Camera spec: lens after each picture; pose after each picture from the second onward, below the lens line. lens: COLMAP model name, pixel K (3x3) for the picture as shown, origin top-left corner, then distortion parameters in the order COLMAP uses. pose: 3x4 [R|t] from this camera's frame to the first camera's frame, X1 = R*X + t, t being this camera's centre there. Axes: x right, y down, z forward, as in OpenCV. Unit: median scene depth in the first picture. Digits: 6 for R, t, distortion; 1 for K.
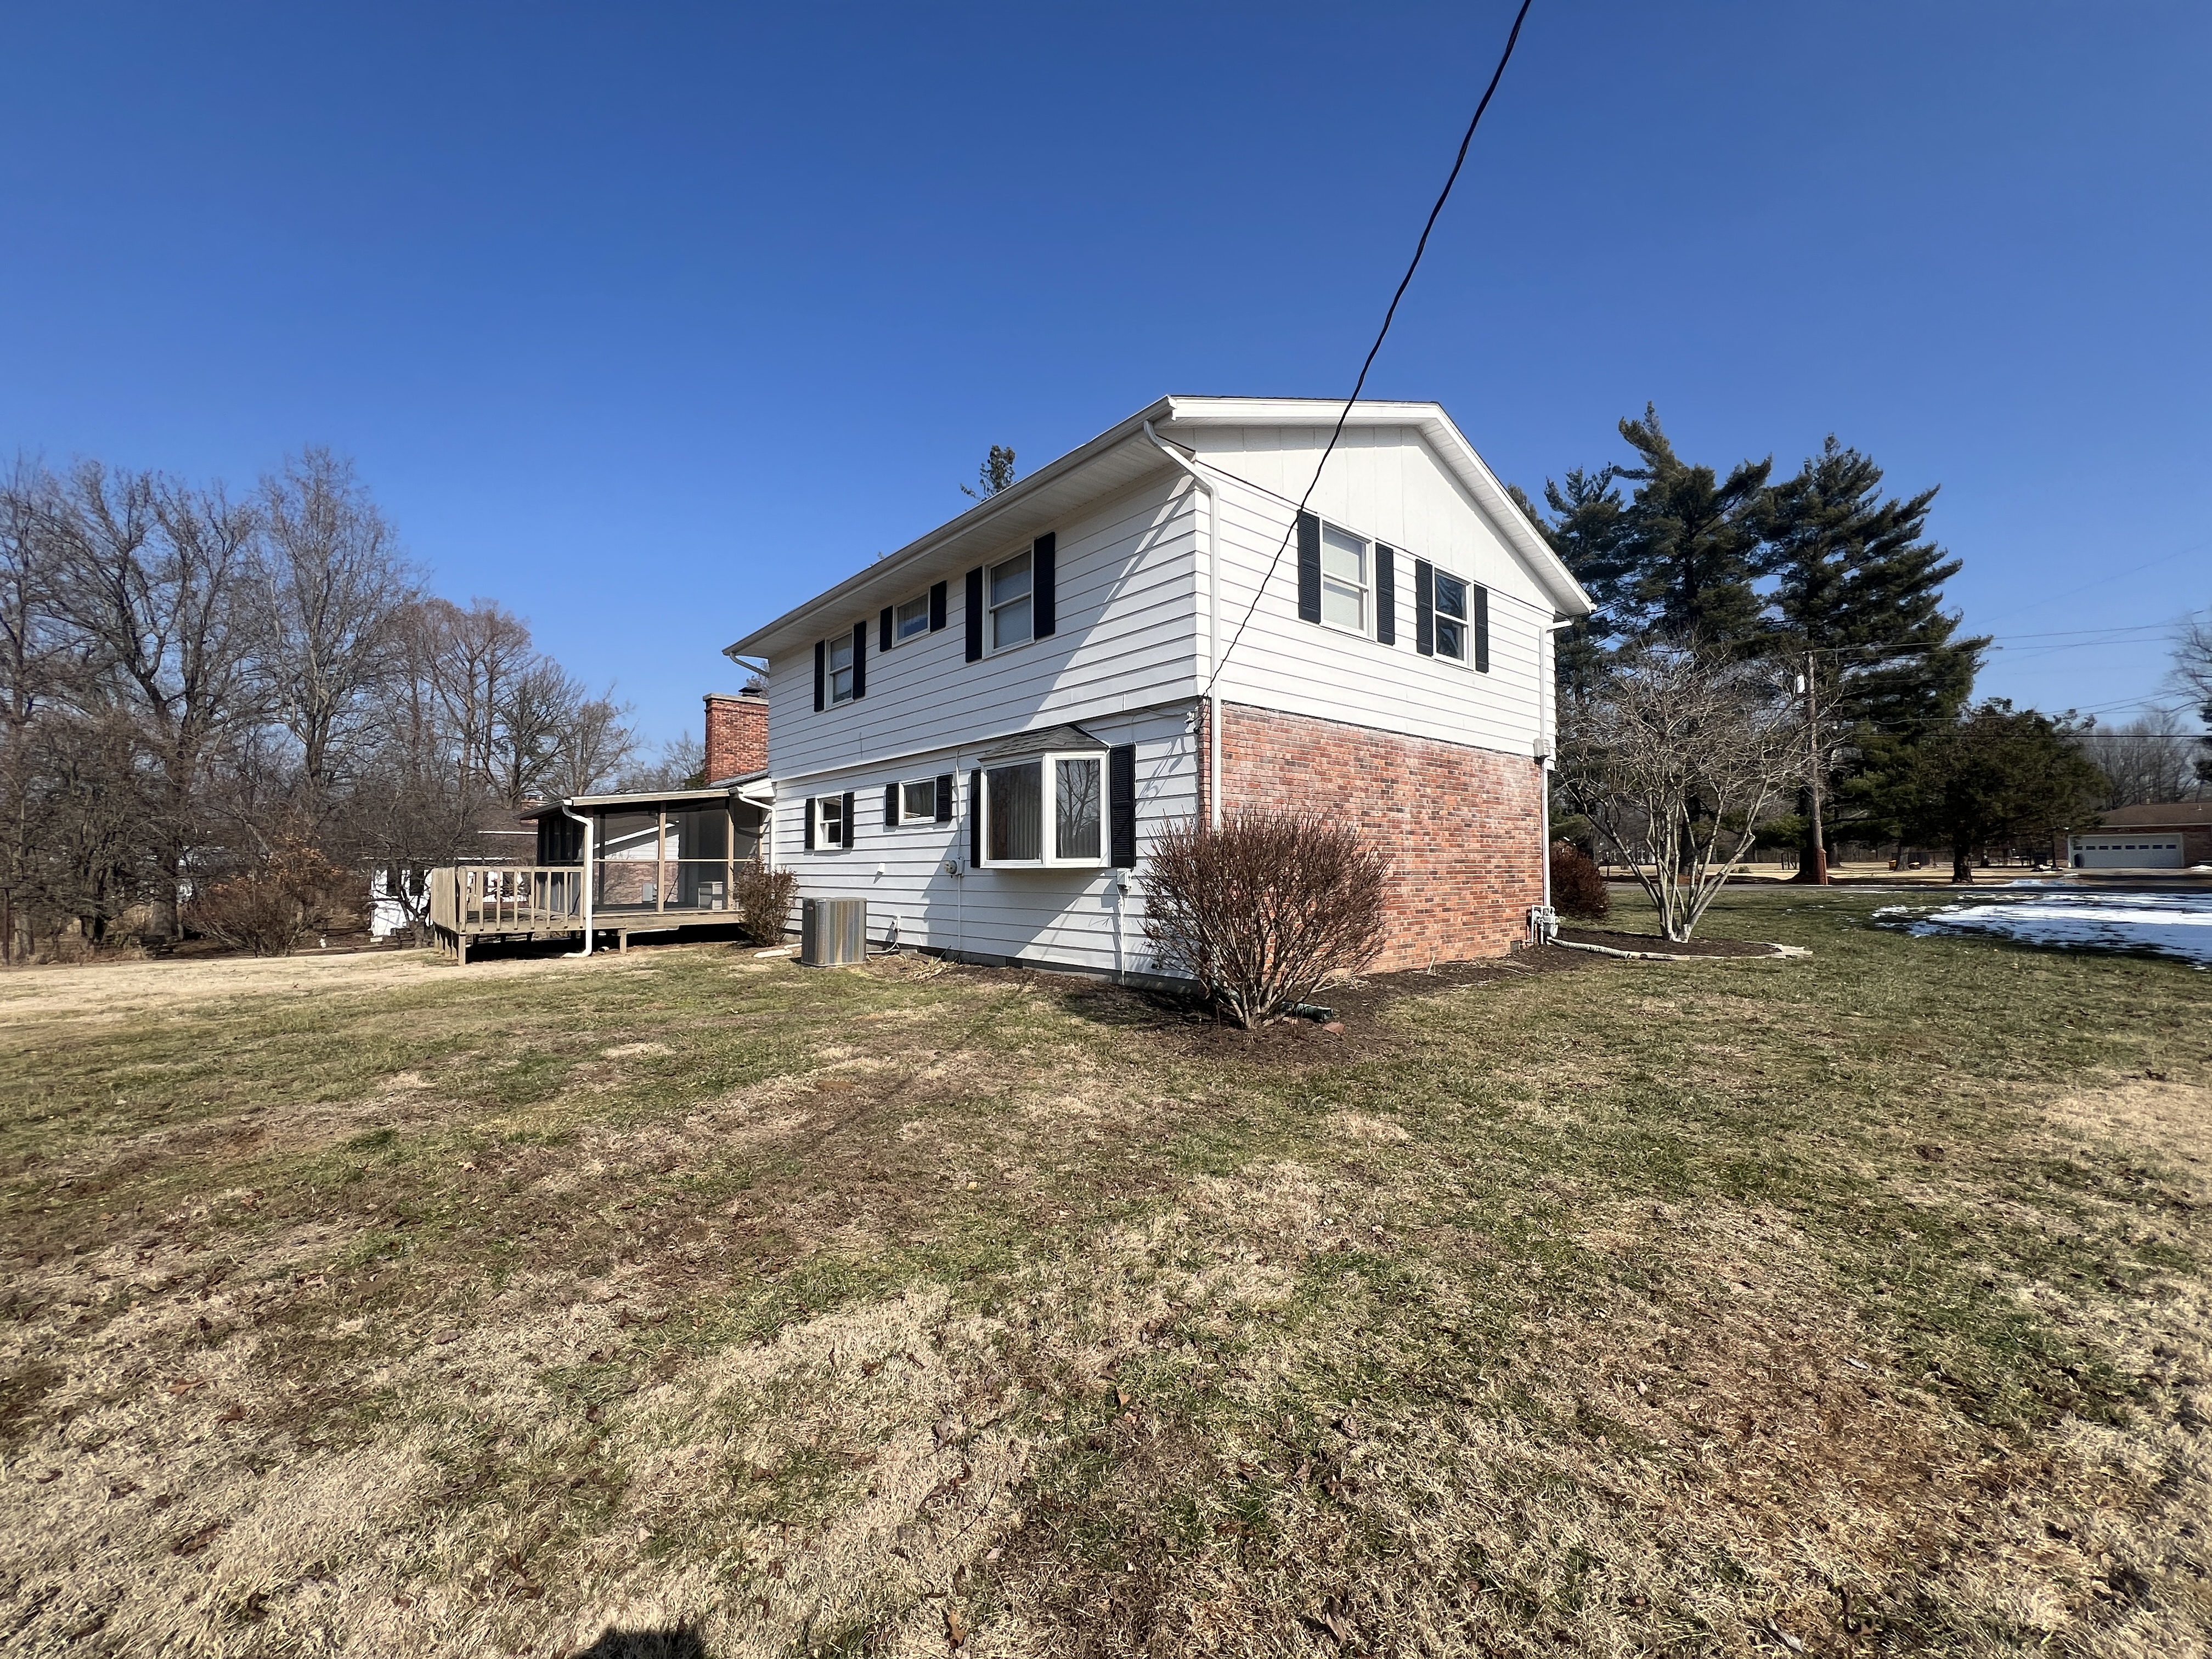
lens RADIAL K [[888.0, 0, 1106.0], [0, 888.0, 832.3], [0, 0, 1]] dist [-0.000509, 0.000160]
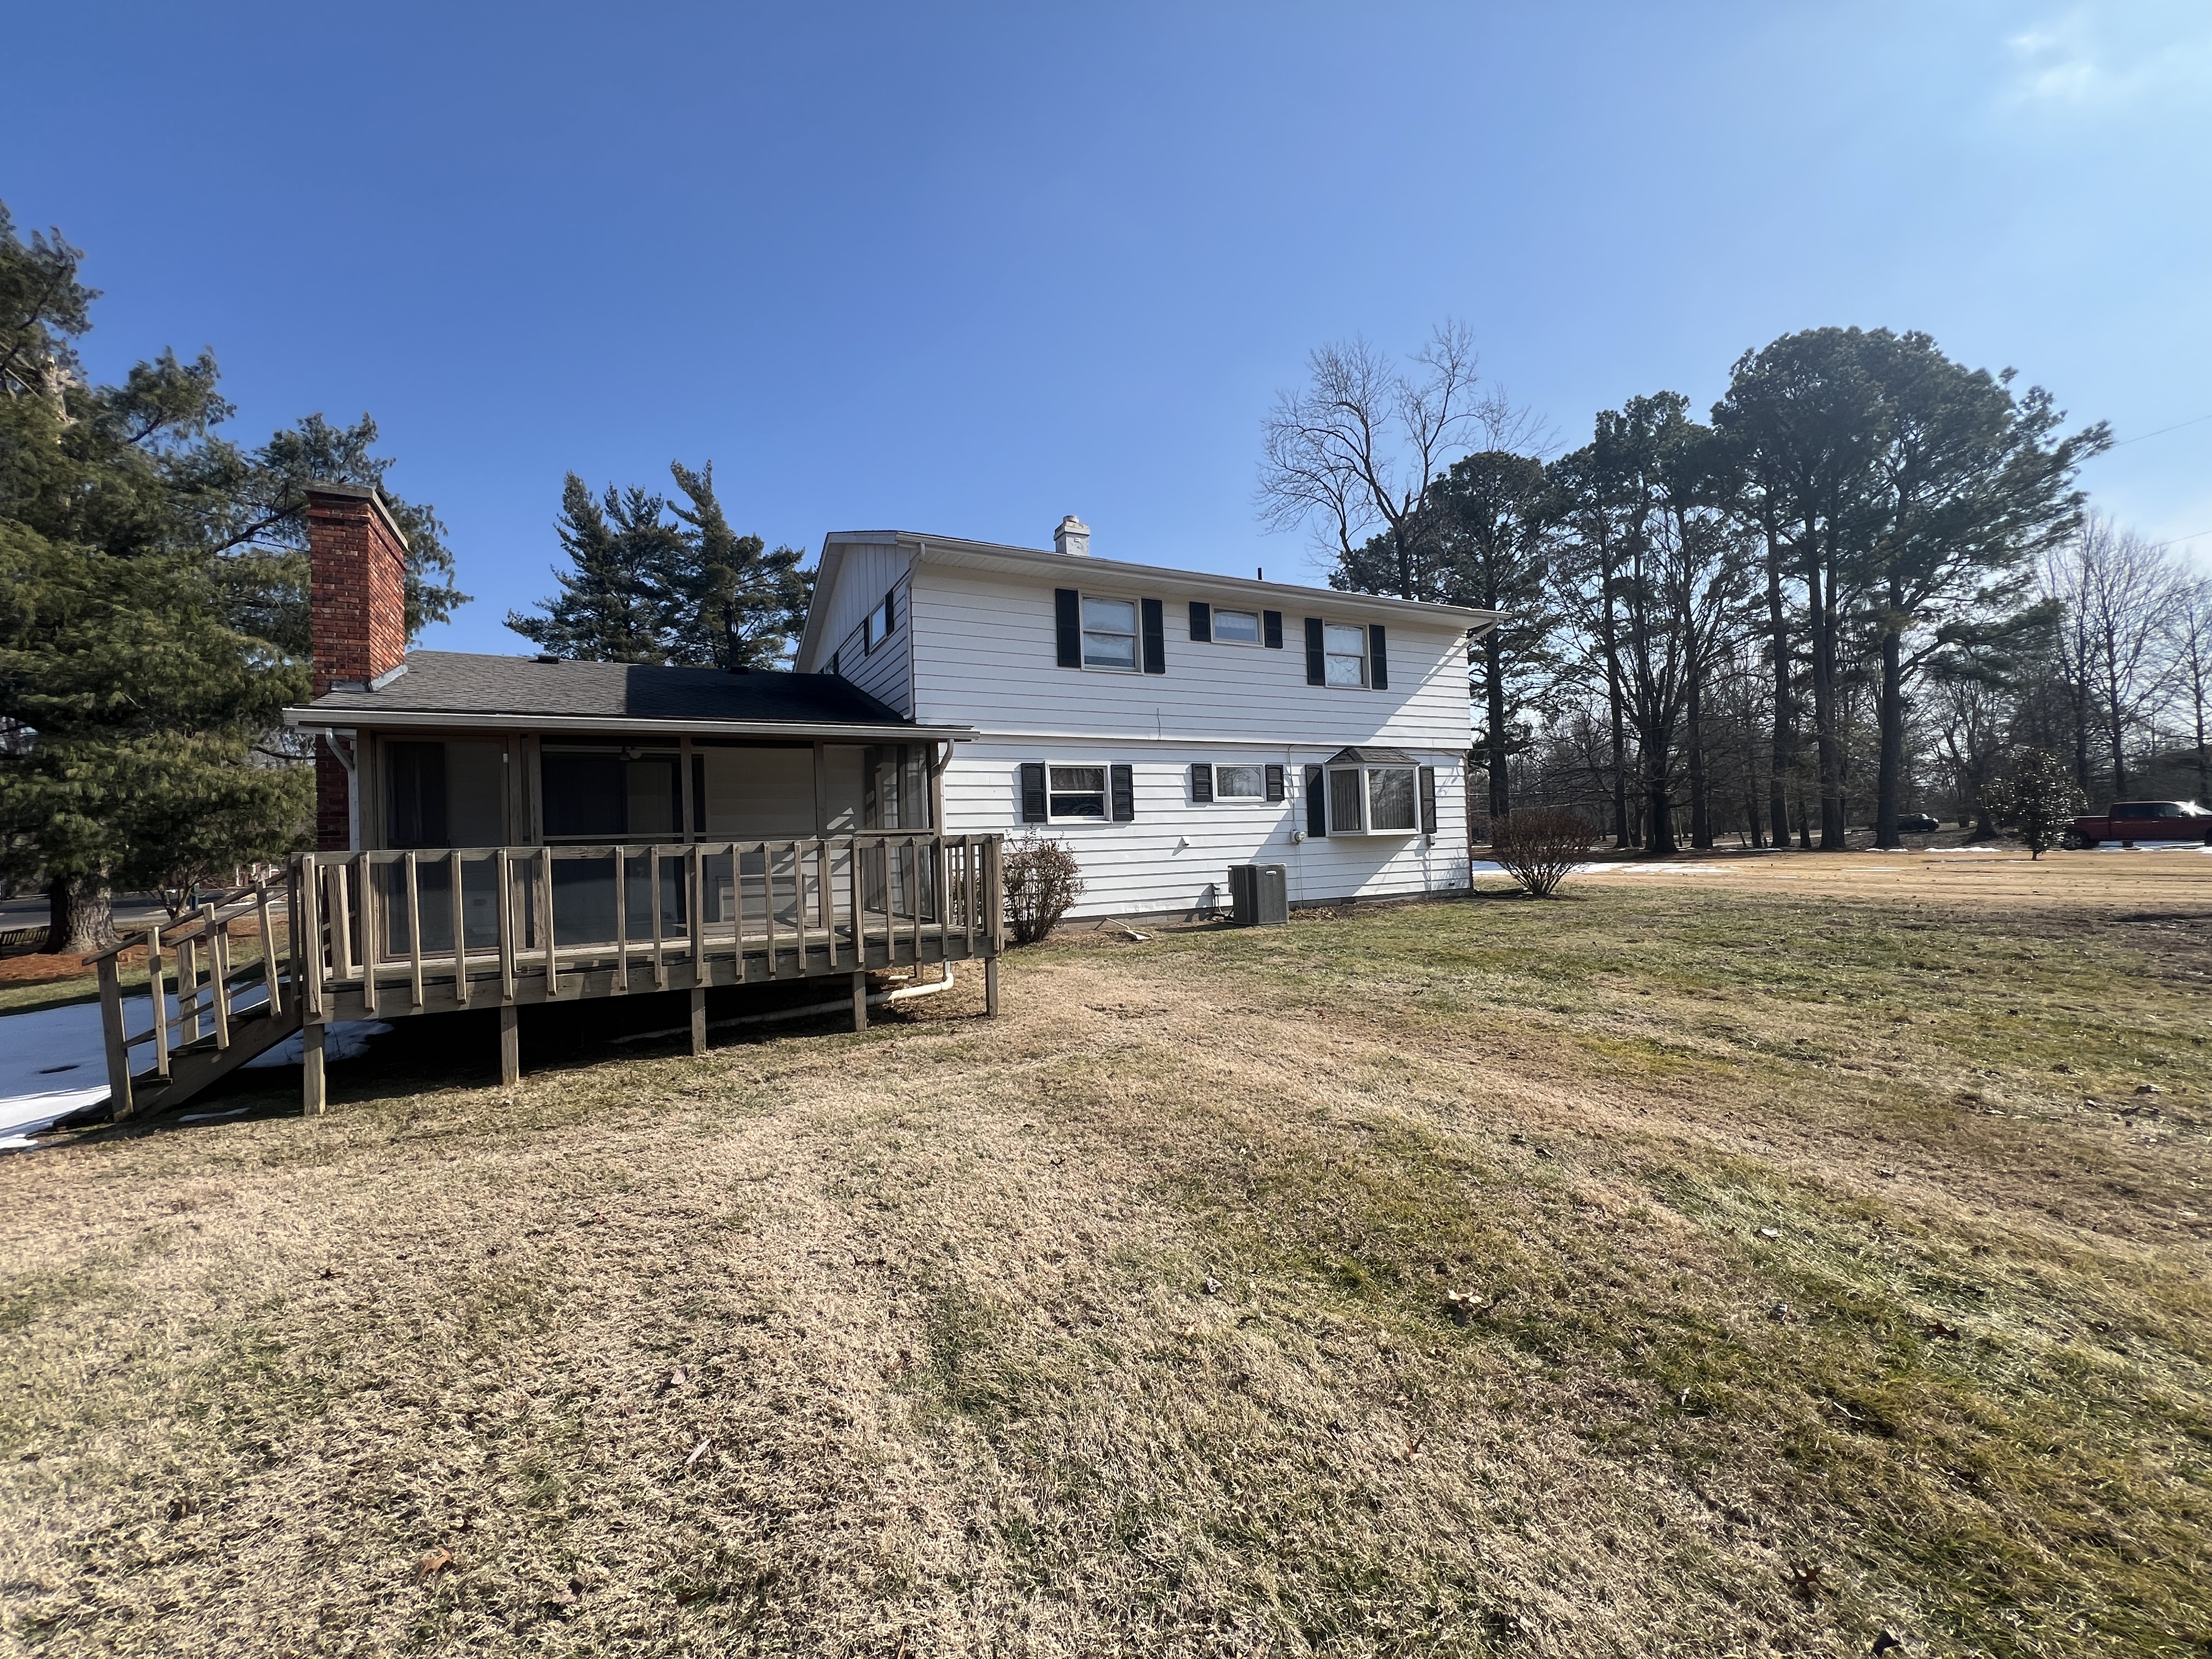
lens RADIAL K [[888.0, 0, 1107.4], [0, 888.0, 845.9], [0, 0, 1]] dist [-0.000509, 0.000160]
pose [[0.232401, 0.007605, 0.972590, -1.792195], [-0.001833, 0.999971, -0.007381, 0.074804], [-0.972618, -0.000068, 0.232409, 1.152960]]
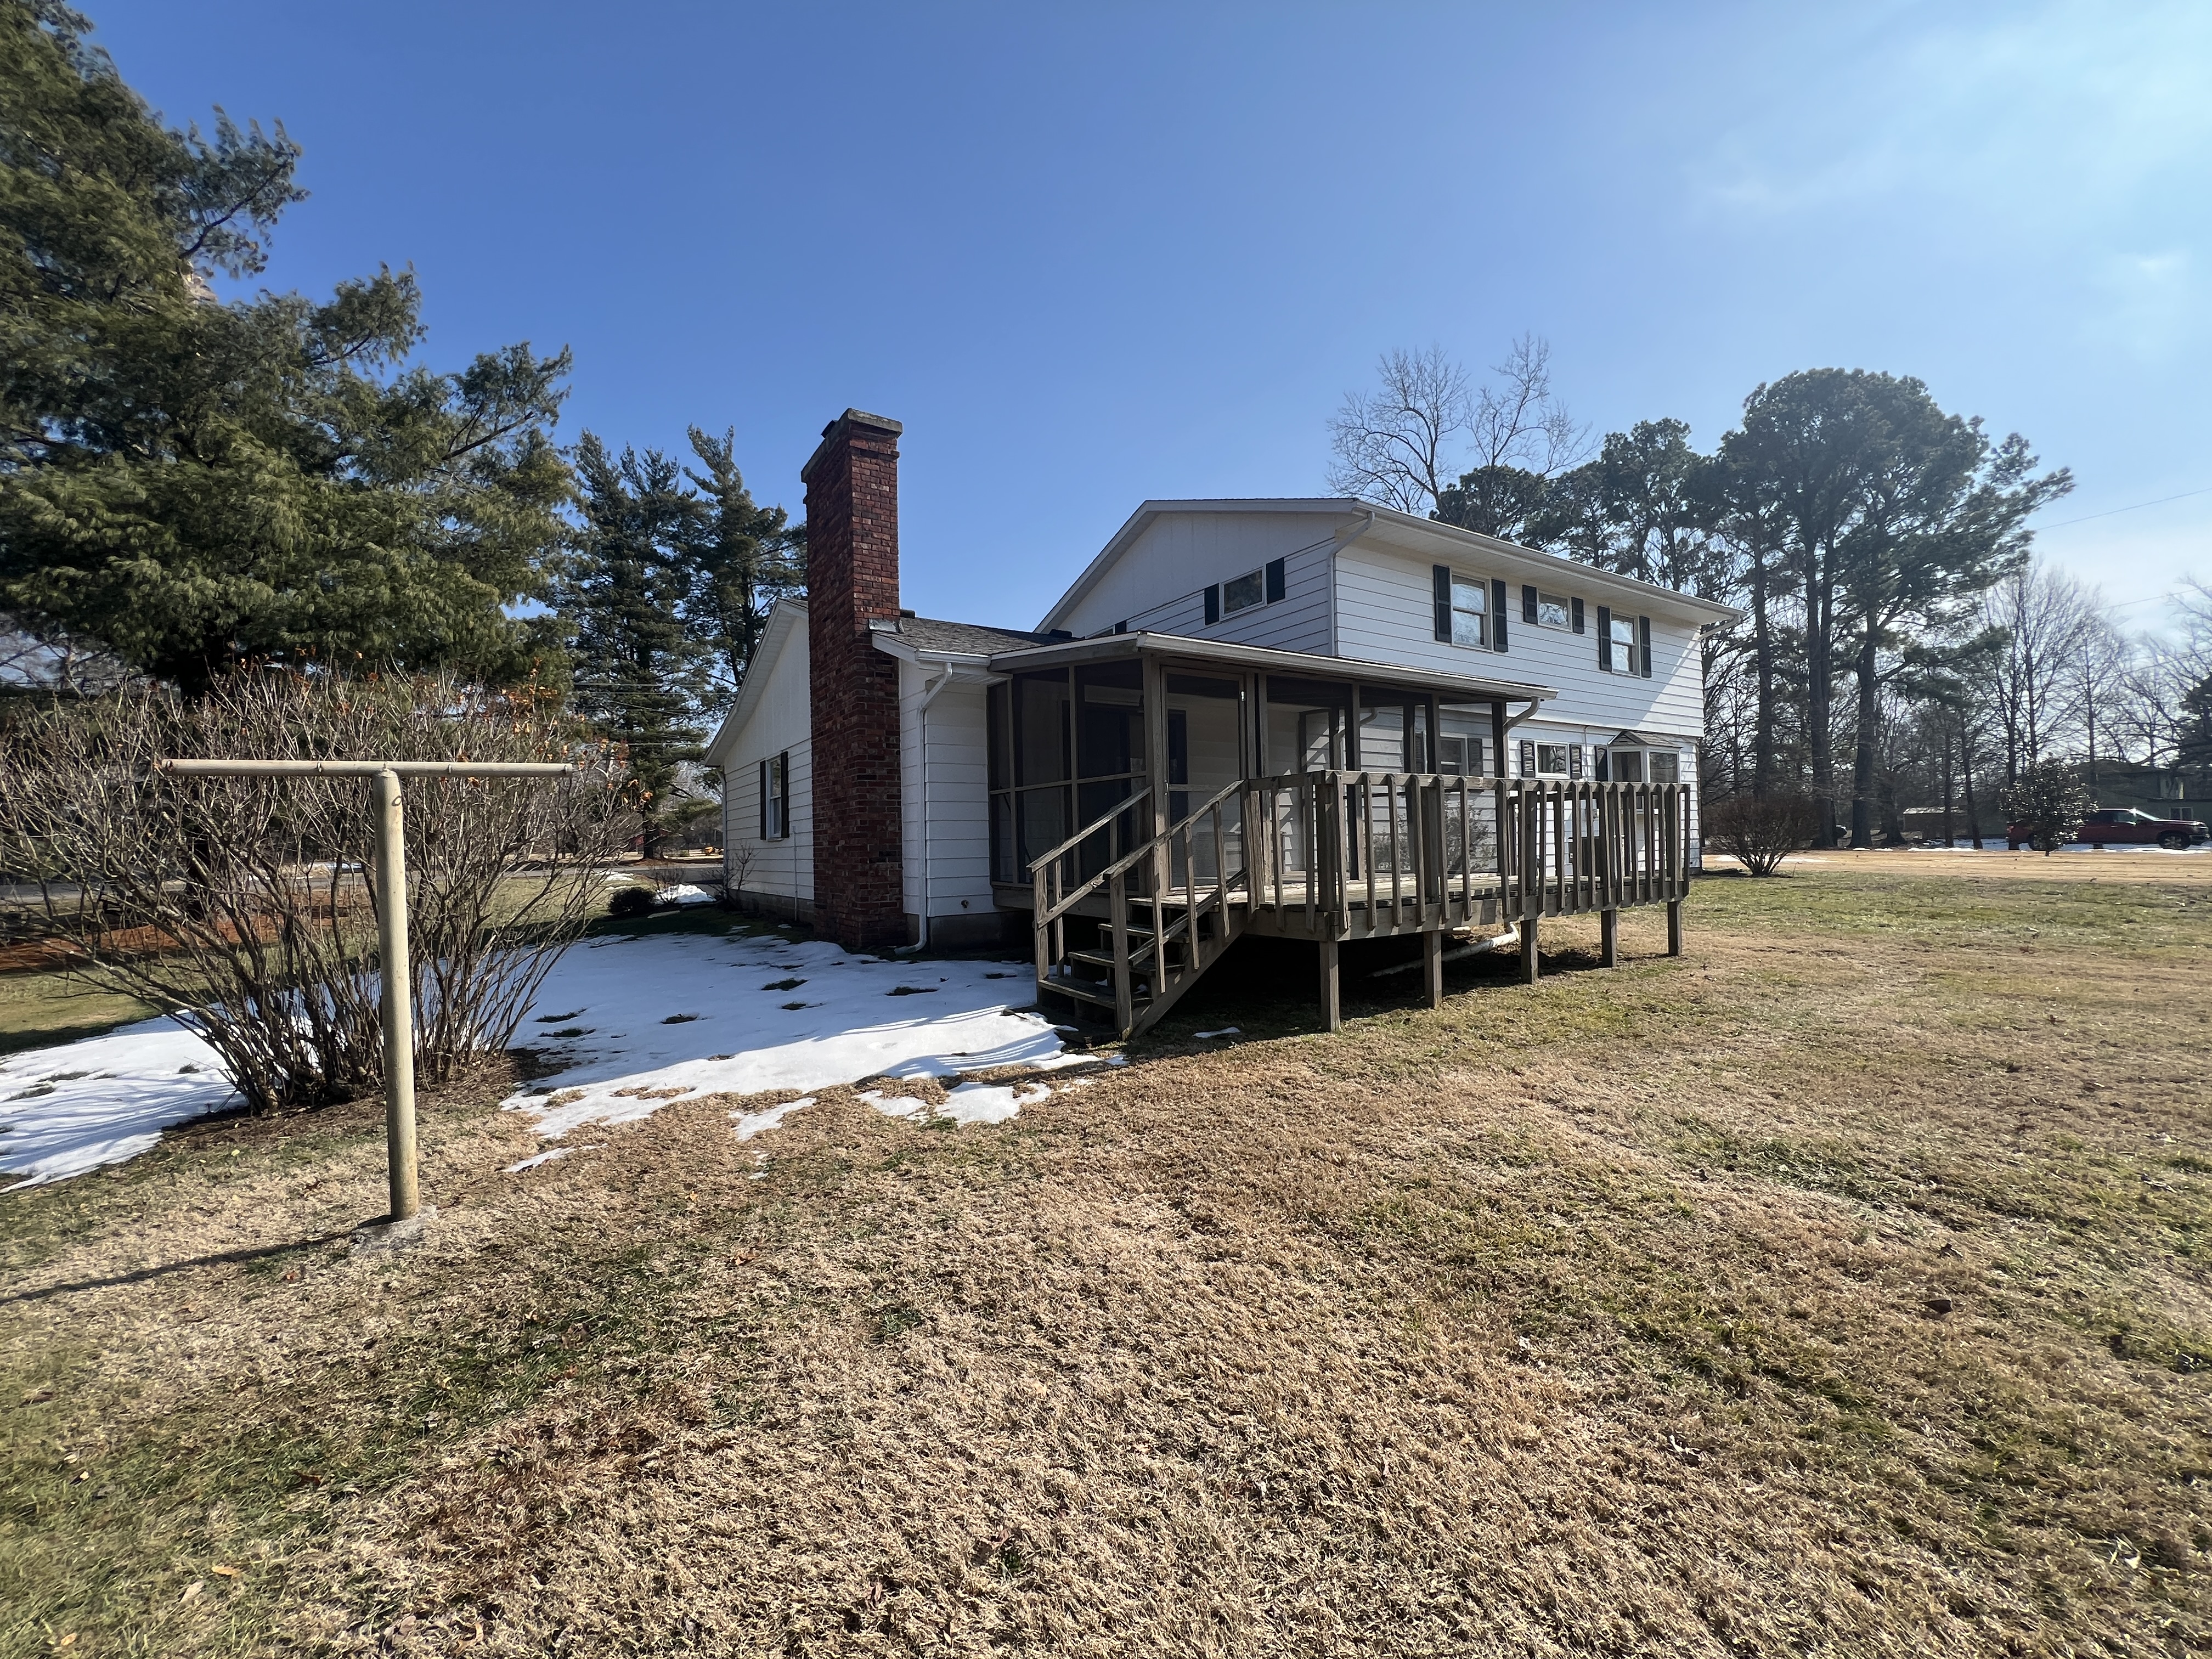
lens RADIAL K [[888.0, 0, 1104.5], [0, 888.0, 845.2], [0, 0, 1]] dist [-0.000509, 0.000160]
pose [[0.137420, 0.008085, 0.990480, -1.945261], [-0.018167, 0.999819, -0.005641, 0.130612], [-0.990346, -0.017219, 0.137542, 1.854236]]
